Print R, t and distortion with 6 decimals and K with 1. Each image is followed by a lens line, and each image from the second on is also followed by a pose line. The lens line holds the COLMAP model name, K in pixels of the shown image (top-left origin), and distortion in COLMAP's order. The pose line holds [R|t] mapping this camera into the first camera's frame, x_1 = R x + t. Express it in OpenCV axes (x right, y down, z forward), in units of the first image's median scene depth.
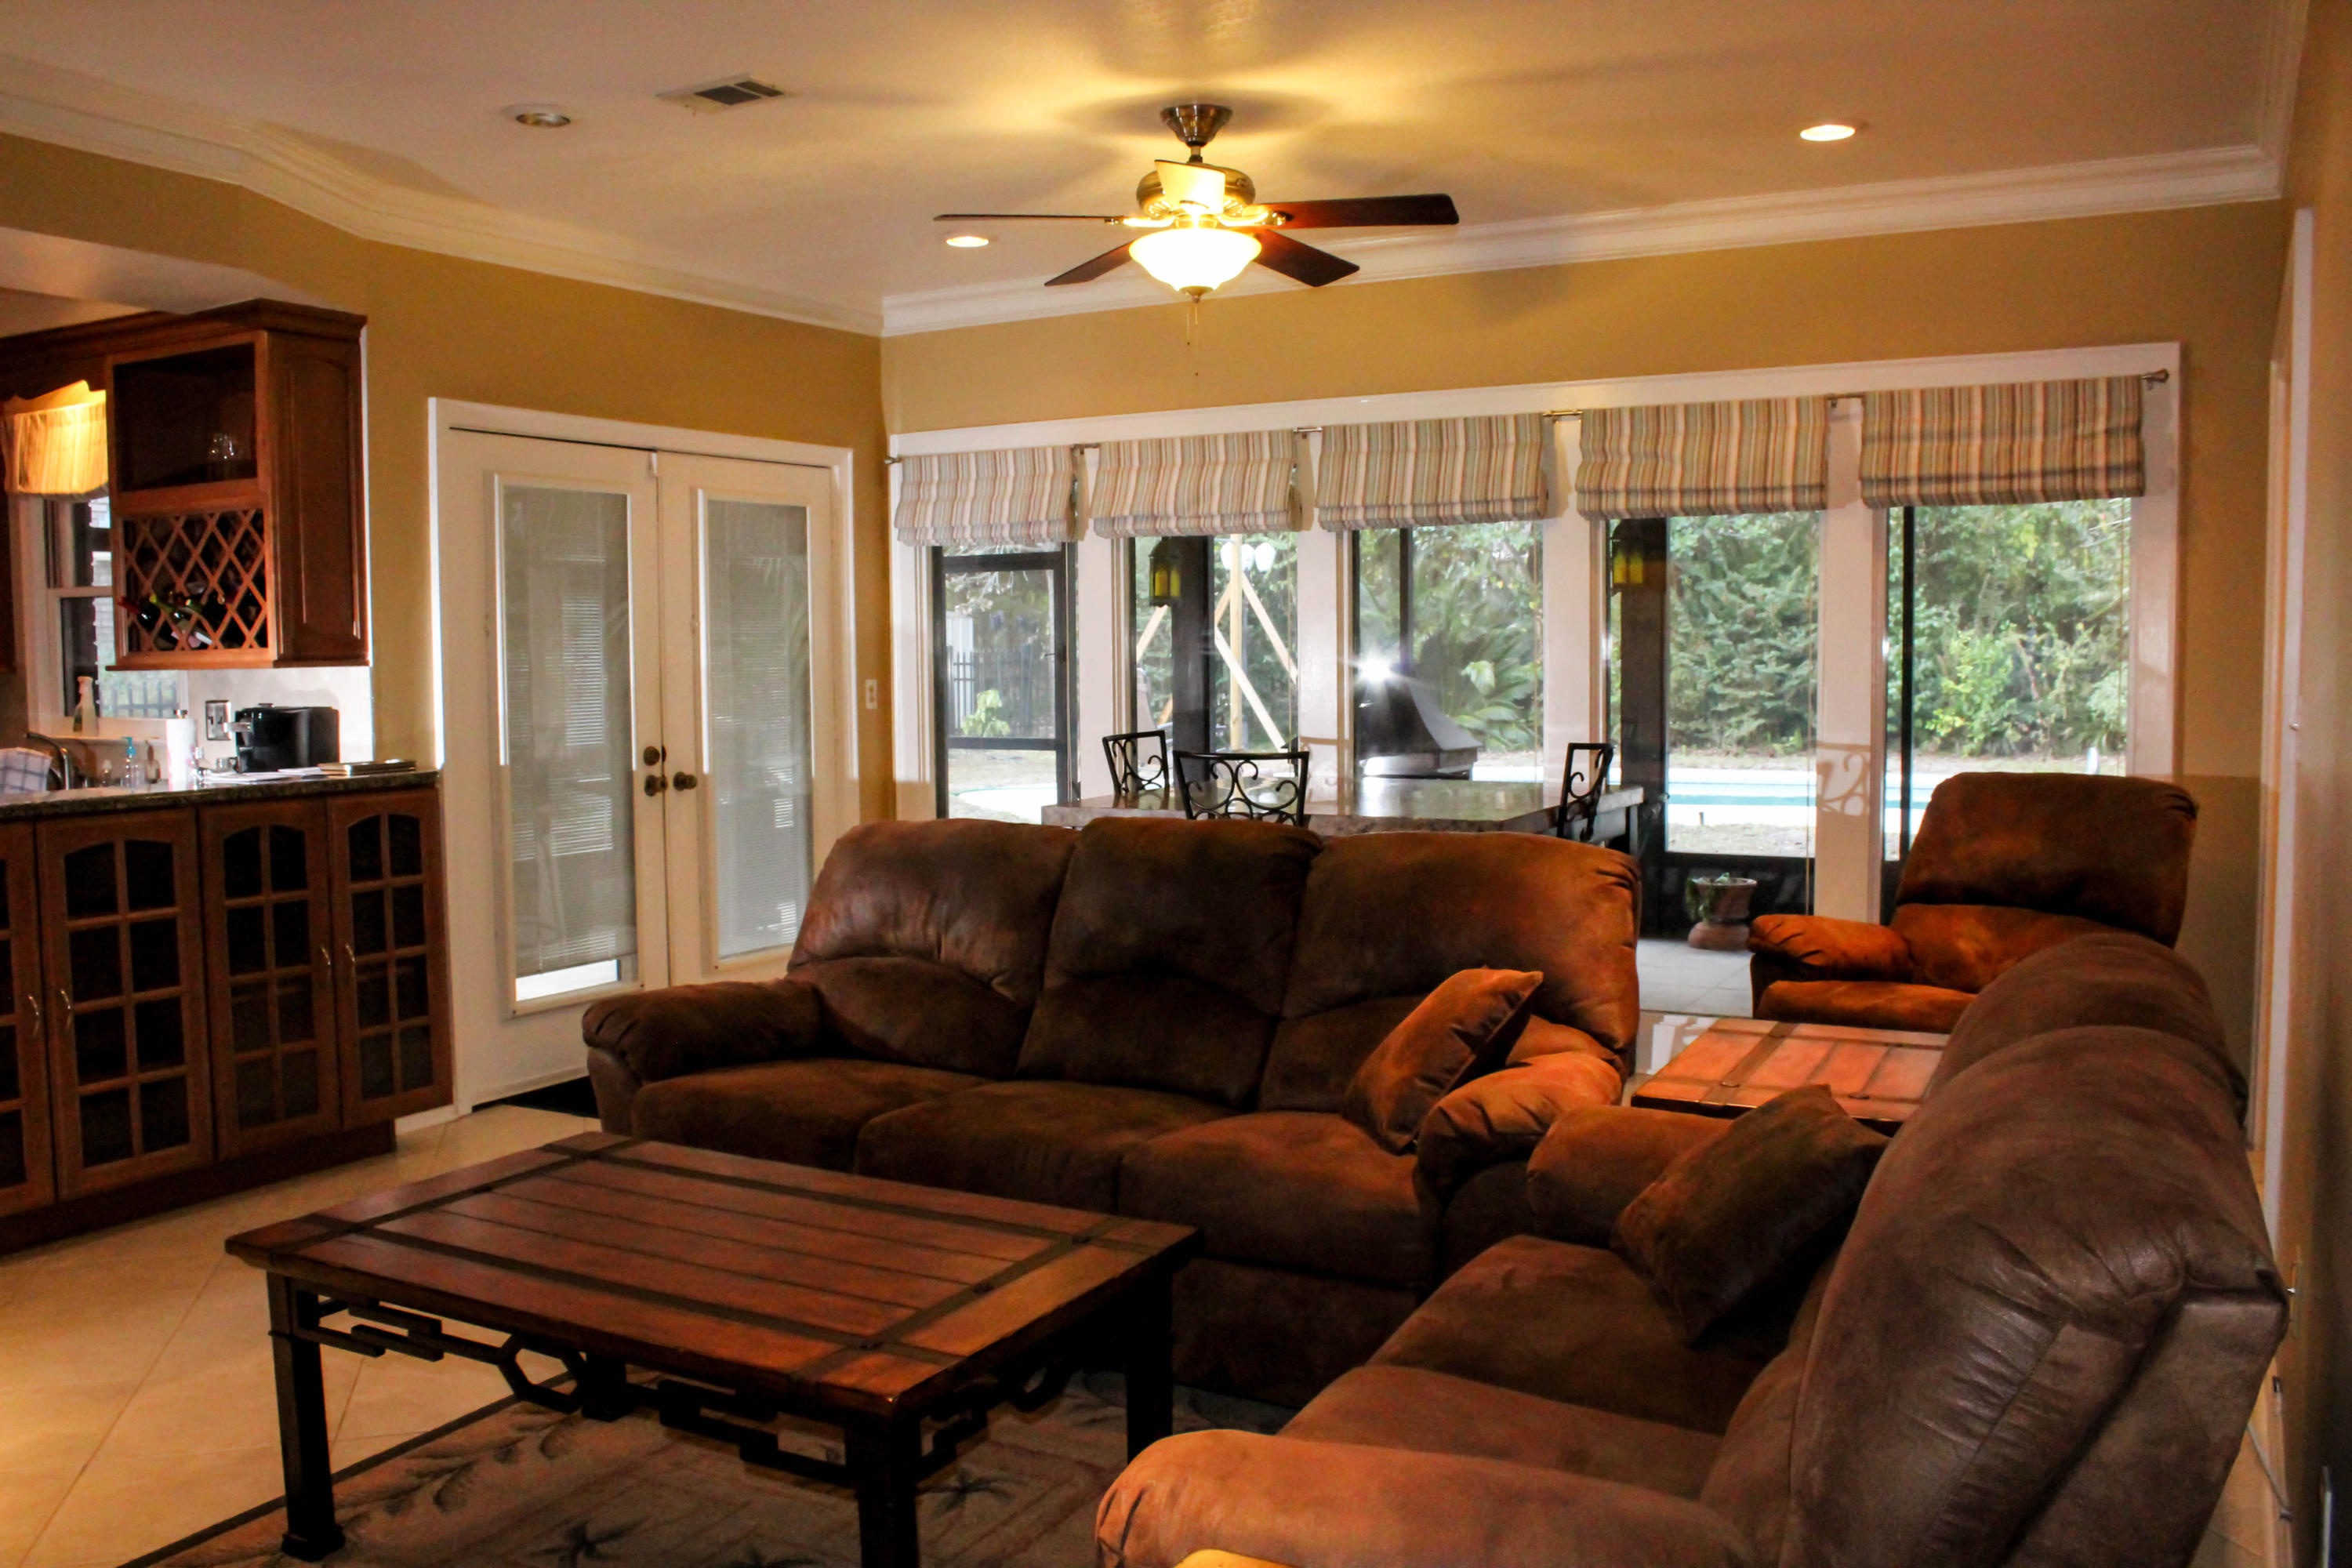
lens RADIAL K [[1981.9, 0, 1145.0], [0, 1981.9, 794.5], [0, 0, 1]] dist [-0.173738, 0.170793]
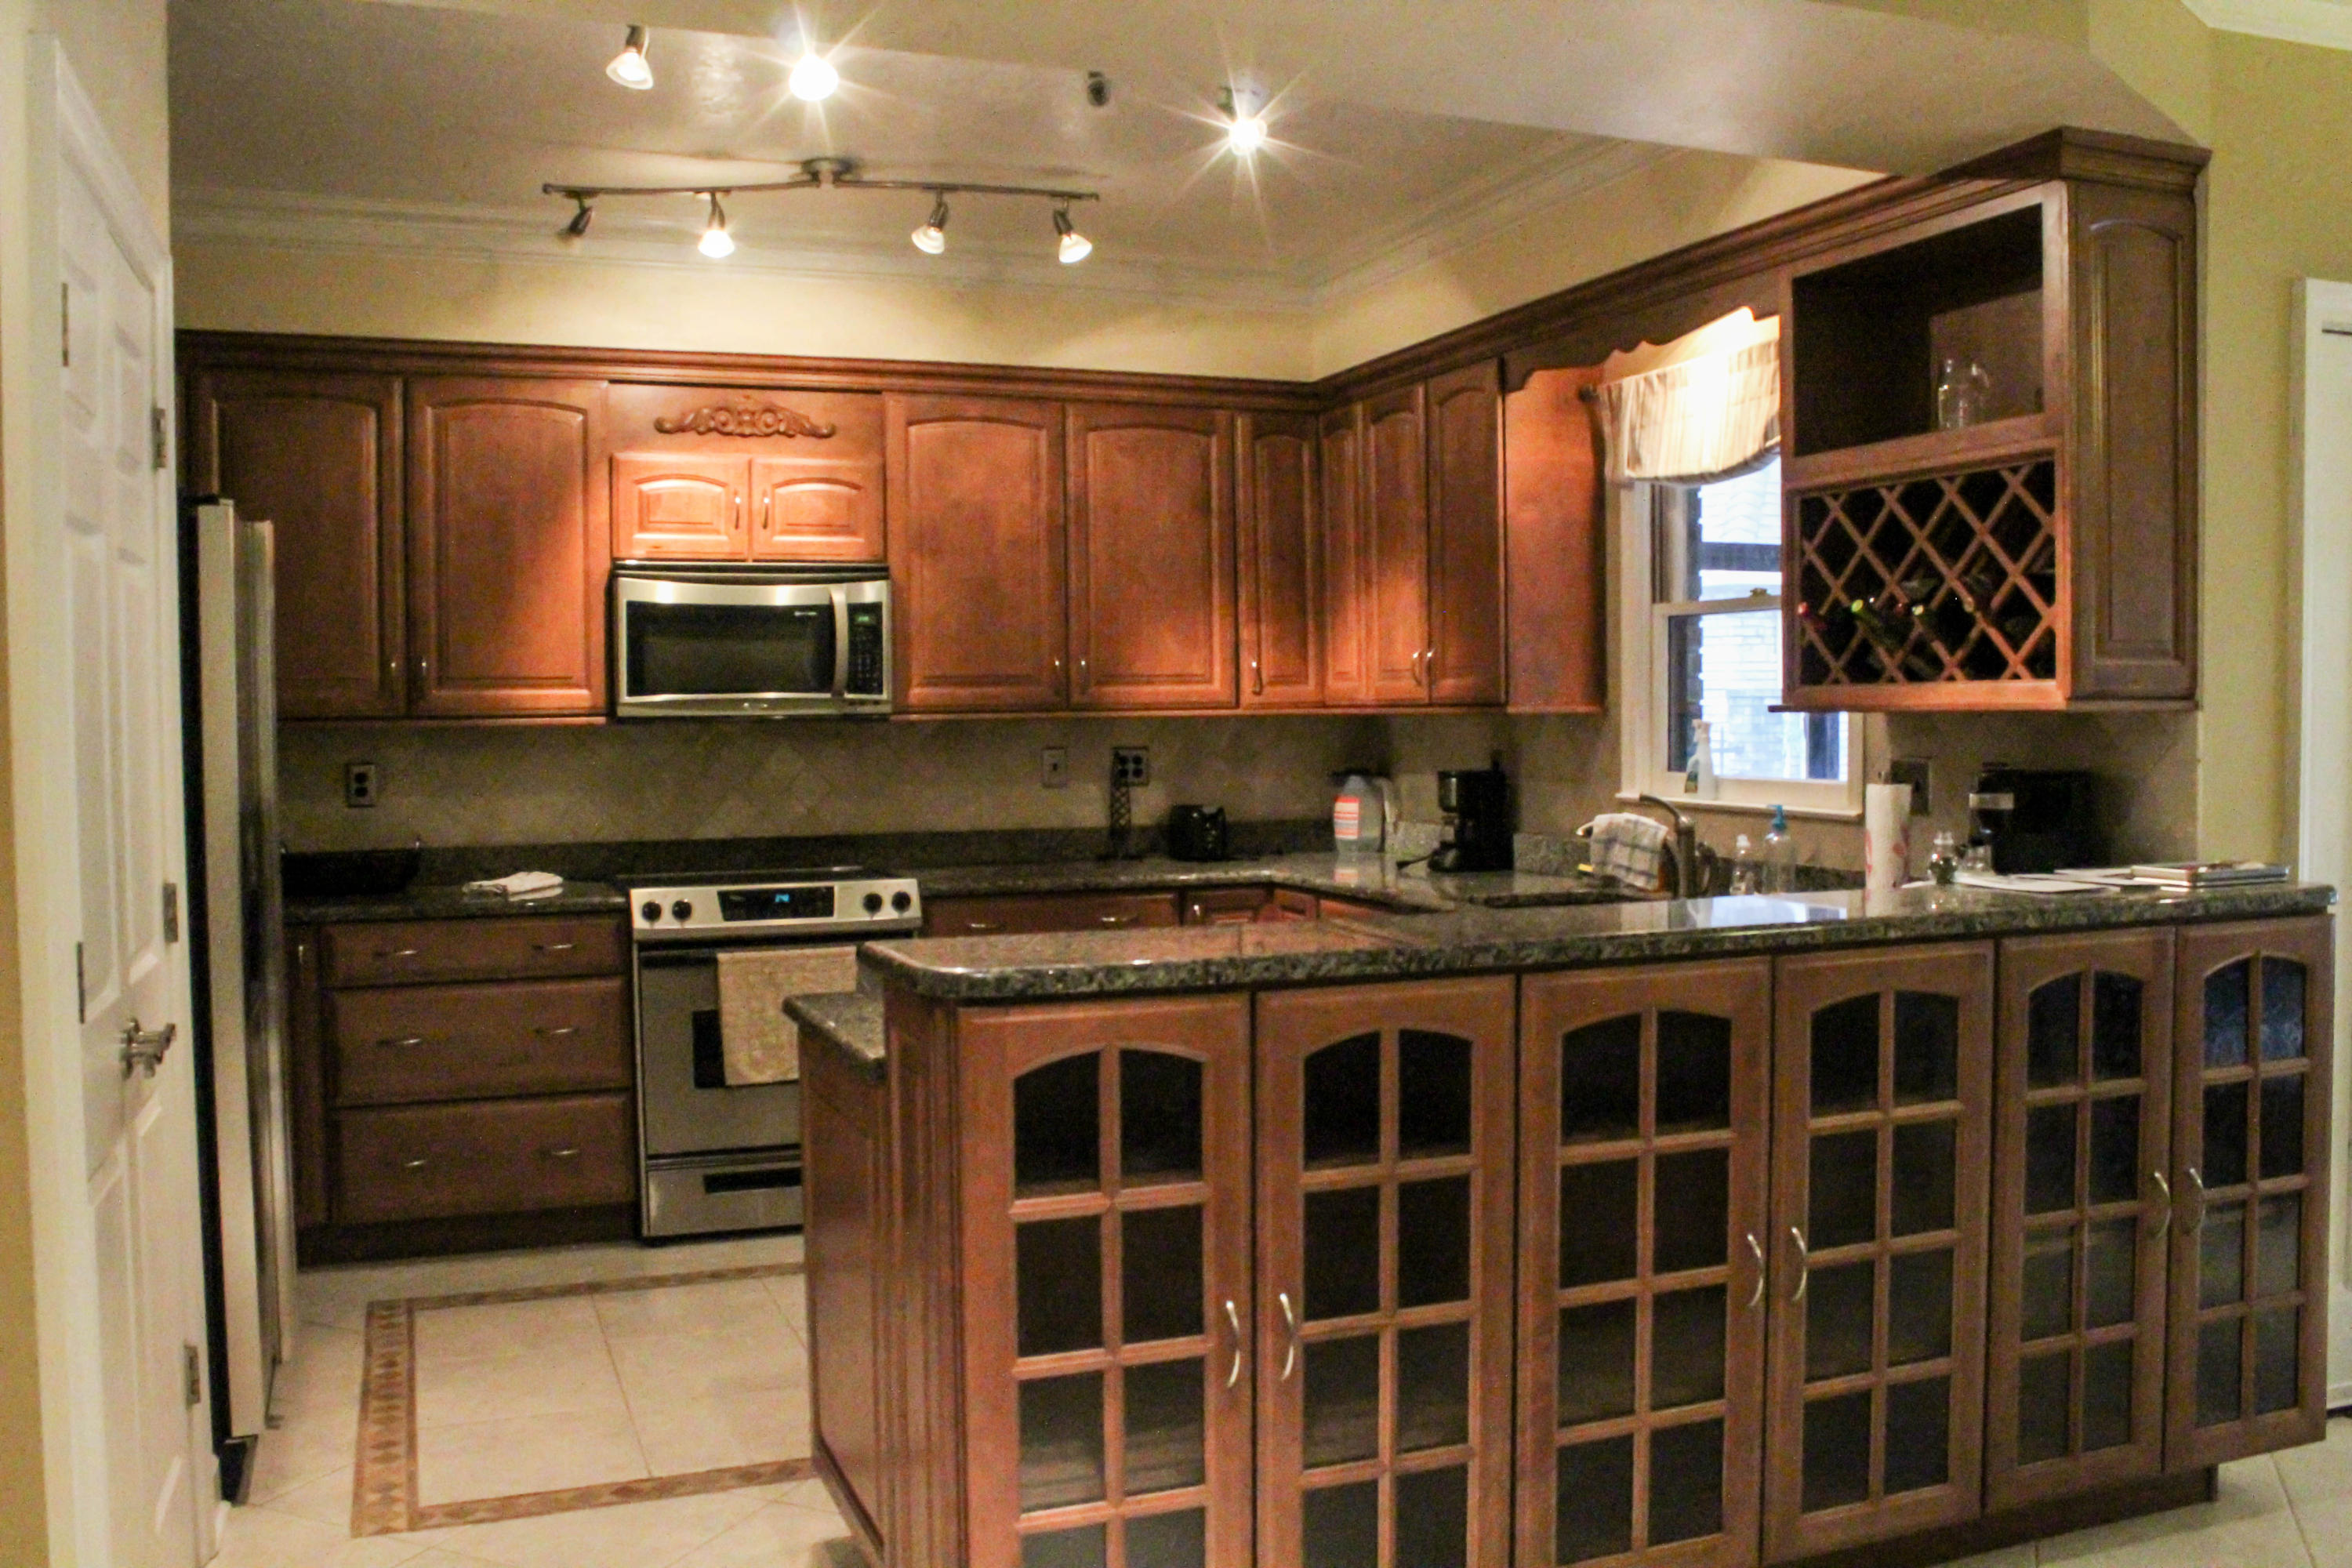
lens RADIAL K [[1981.9, 0, 1145.0], [0, 1981.9, 794.5], [0, 0, 1]] dist [-0.173738, 0.170793]
pose [[0.779995, 0.029375, -0.625095, -0.292354], [-0.044477, 0.998974, -0.008554, -0.019413], [0.624203, 0.034474, 0.780501, 0.317200]]
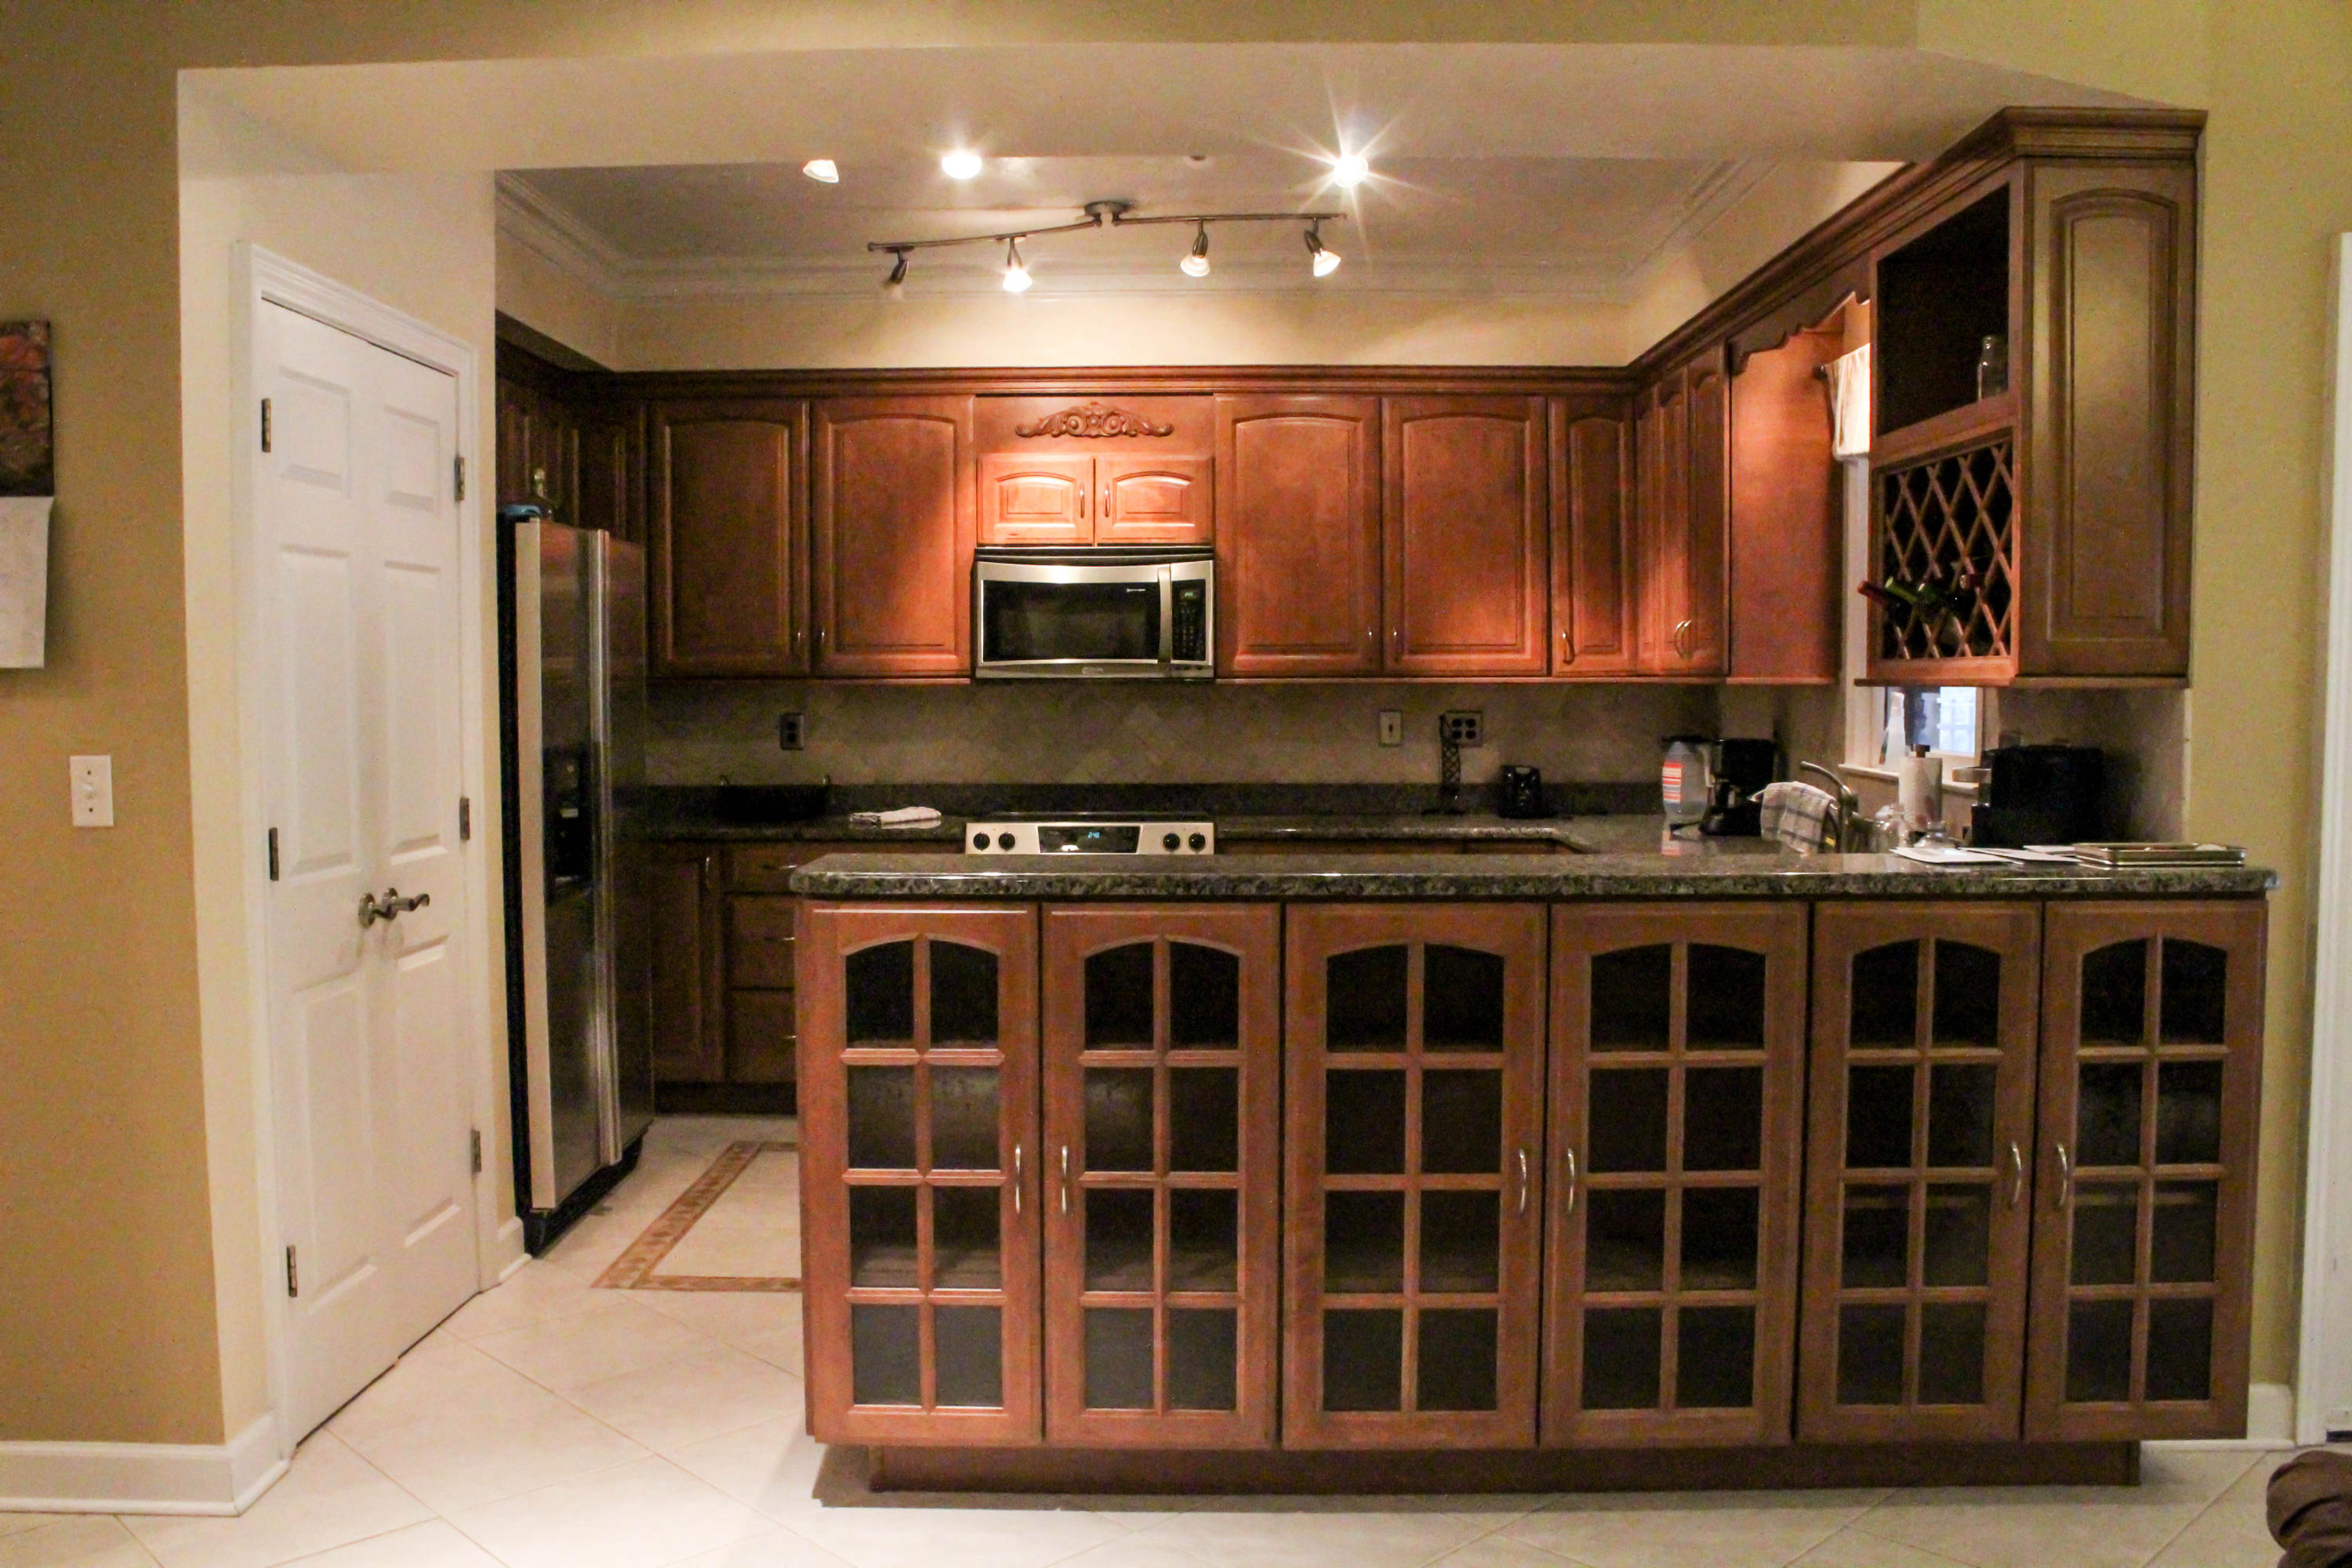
lens RADIAL K [[1981.9, 0, 1145.0], [0, 1981.9, 794.5], [0, 0, 1]] dist [-0.173738, 0.170793]
pose [[0.479007, 0.062033, -0.875617, -0.029048], [-0.066783, 0.997184, 0.034111, -0.032829], [0.875267, 0.042137, 0.481801, 0.439921]]
